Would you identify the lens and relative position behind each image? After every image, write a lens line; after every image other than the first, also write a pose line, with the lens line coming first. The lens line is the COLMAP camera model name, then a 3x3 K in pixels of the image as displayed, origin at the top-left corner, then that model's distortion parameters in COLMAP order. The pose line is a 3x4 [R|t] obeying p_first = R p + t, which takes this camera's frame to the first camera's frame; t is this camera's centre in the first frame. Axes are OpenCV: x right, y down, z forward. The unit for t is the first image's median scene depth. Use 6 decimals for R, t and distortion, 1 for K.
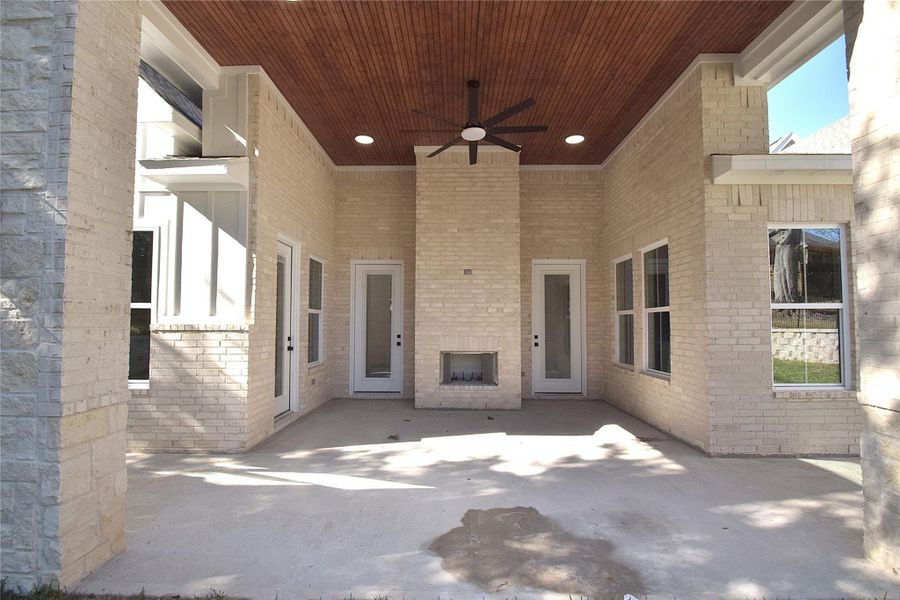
lens RADIAL K [[413.0, 0, 450.0], [0, 413.0, 298.7], [0, 0, 1]] dist [0.018447, -0.000304]
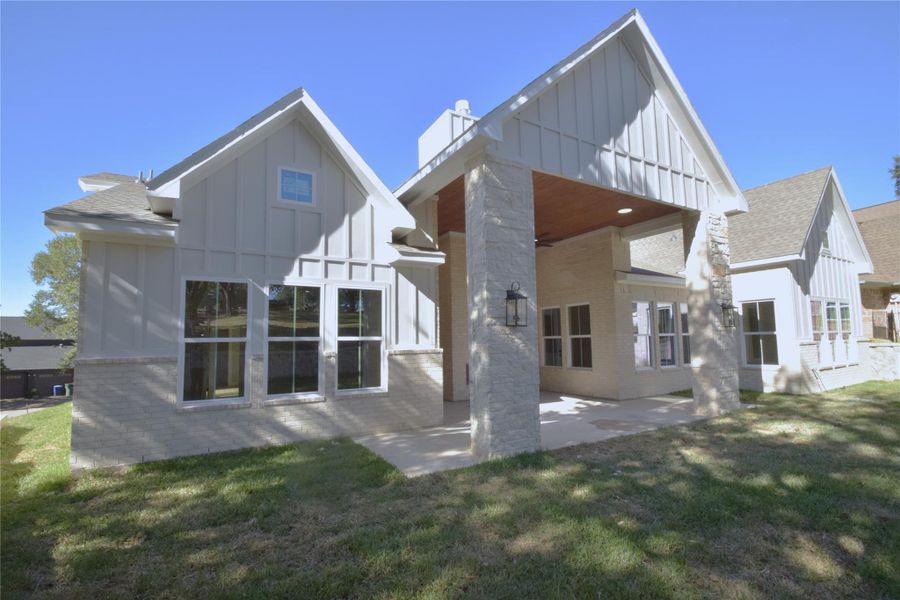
lens RADIAL K [[413.0, 0, 449.0], [0, 413.0, 299.5], [0, 0, 1]] dist [0.018447, -0.000304]
pose [[0.851159, 0.035753, 0.523689, -0.898727], [-0.012713, 0.998789, -0.047527, -0.039727], [-0.524754, 0.033796, 0.850583, -0.307650]]
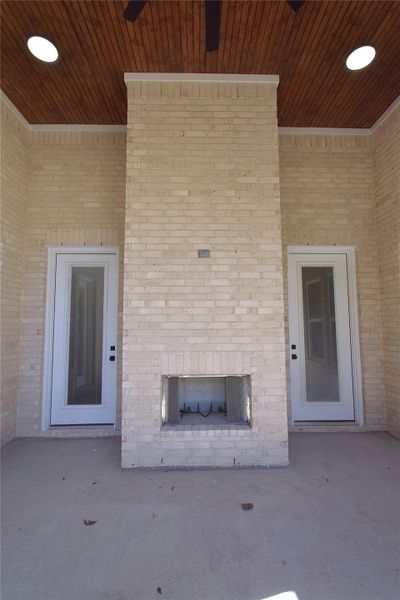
lens RADIAL K [[275.3, 0, 202.7], [0, 275.3, 304.3], [0, 0, 1]] dist [0.018447, -0.000304]
pose [[0.999316, -0.006535, 0.036385, 0.024556], [0.007168, 0.999824, -0.017310, 0.023535], [-0.036265, 0.017559, 0.999188, 0.554354]]
